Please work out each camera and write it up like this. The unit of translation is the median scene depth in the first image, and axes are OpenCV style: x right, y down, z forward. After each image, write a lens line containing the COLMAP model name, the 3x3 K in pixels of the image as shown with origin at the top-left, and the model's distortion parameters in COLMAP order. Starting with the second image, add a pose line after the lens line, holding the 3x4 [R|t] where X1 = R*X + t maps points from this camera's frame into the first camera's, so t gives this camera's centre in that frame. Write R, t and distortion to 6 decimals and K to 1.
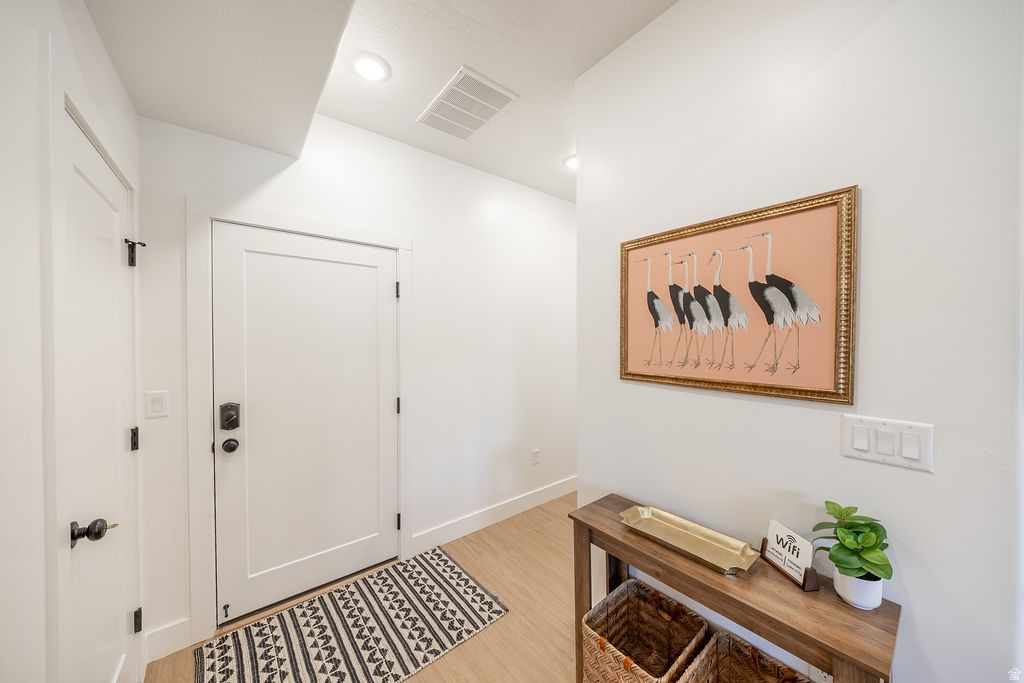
lens RADIAL K [[344.4, 0, 512.0], [0, 344.4, 341.5], [0, 0, 1]] dist [0.000603, 0.000156]
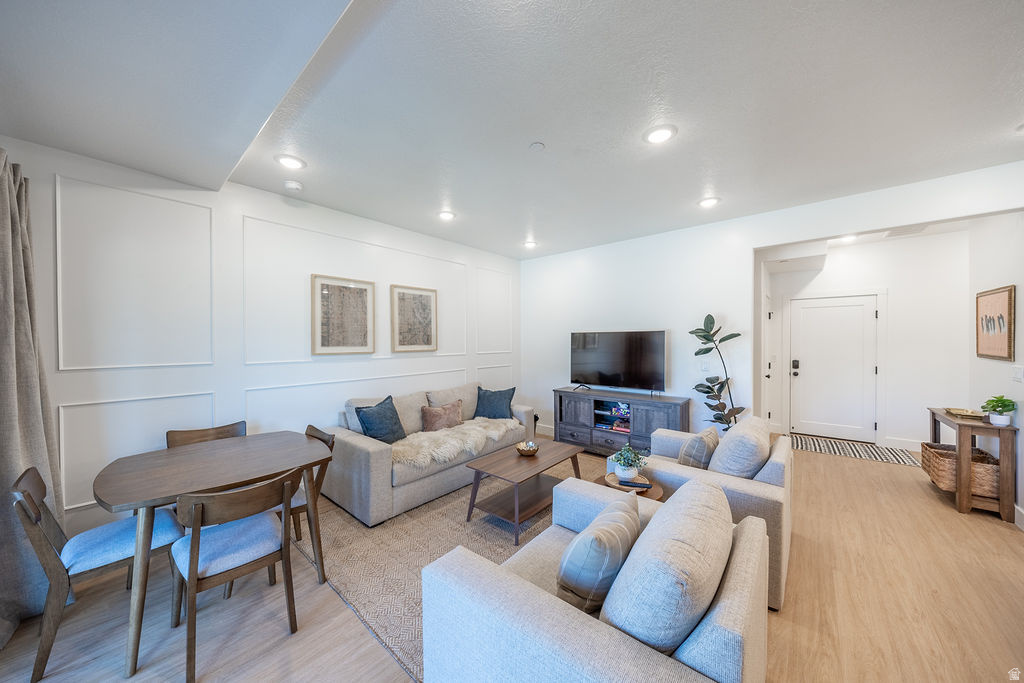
lens RADIAL K [[344.4, 0, 512.0], [0, 344.4, 341.5], [0, 0, 1]] dist [0.000603, 0.000156]
pose [[0.175210, 0.007975, -0.984499, 1.737853], [-0.008224, 0.999944, 0.006636, 0.020902], [0.984497, 0.006934, 0.175266, -2.001001]]
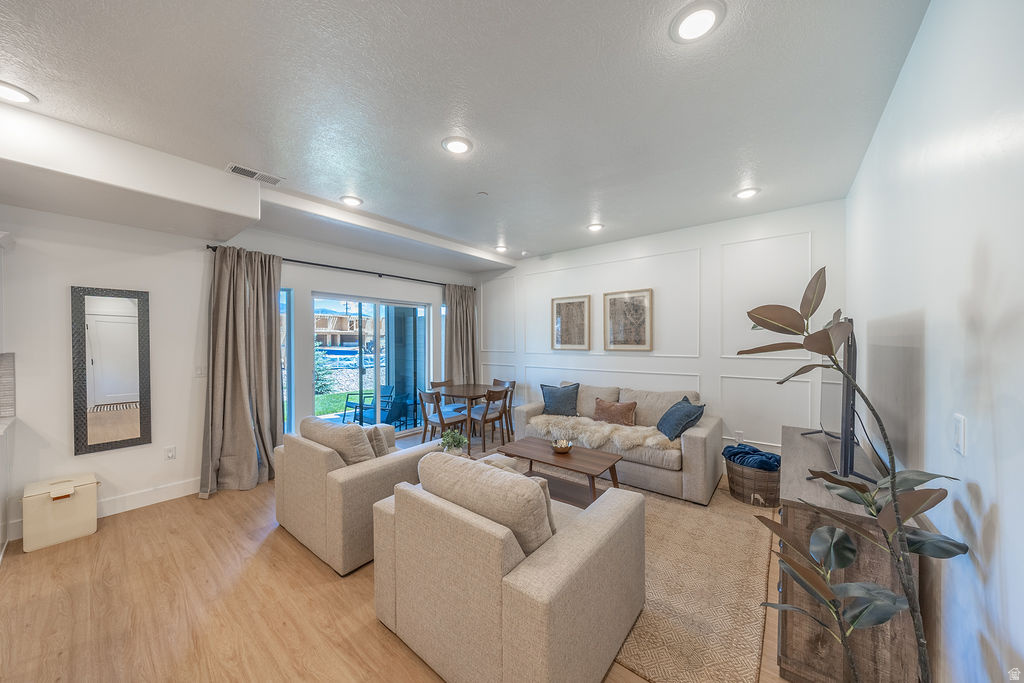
lens RADIAL K [[345.0, 0, 508.0], [0, 345.0, 342.0], [0, 0, 1]] dist [0.010681, -0.003491]
pose [[-0.978988, 0.004993, -0.203858, 0.650597], [0.002251, 0.999904, 0.013681, 0.010132], [0.203906, 0.012935, -0.978905, 0.128577]]
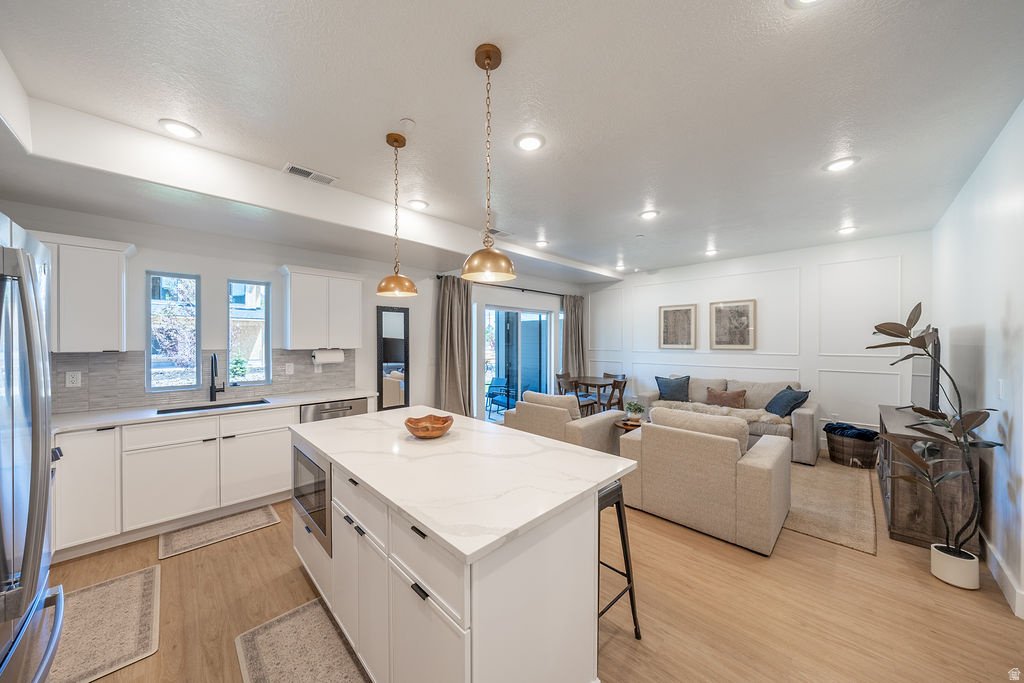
lens RADIAL K [[344.4, 0, 512.0], [0, 344.4, 341.5], [0, 0, 1]] dist [0.000603, 0.000156]
pose [[-0.995165, 0.001732, -0.098204, 1.578931], [0.000741, 0.999948, 0.010126, 0.004844], [0.098217, 0.010005, -0.995115, 0.738031]]
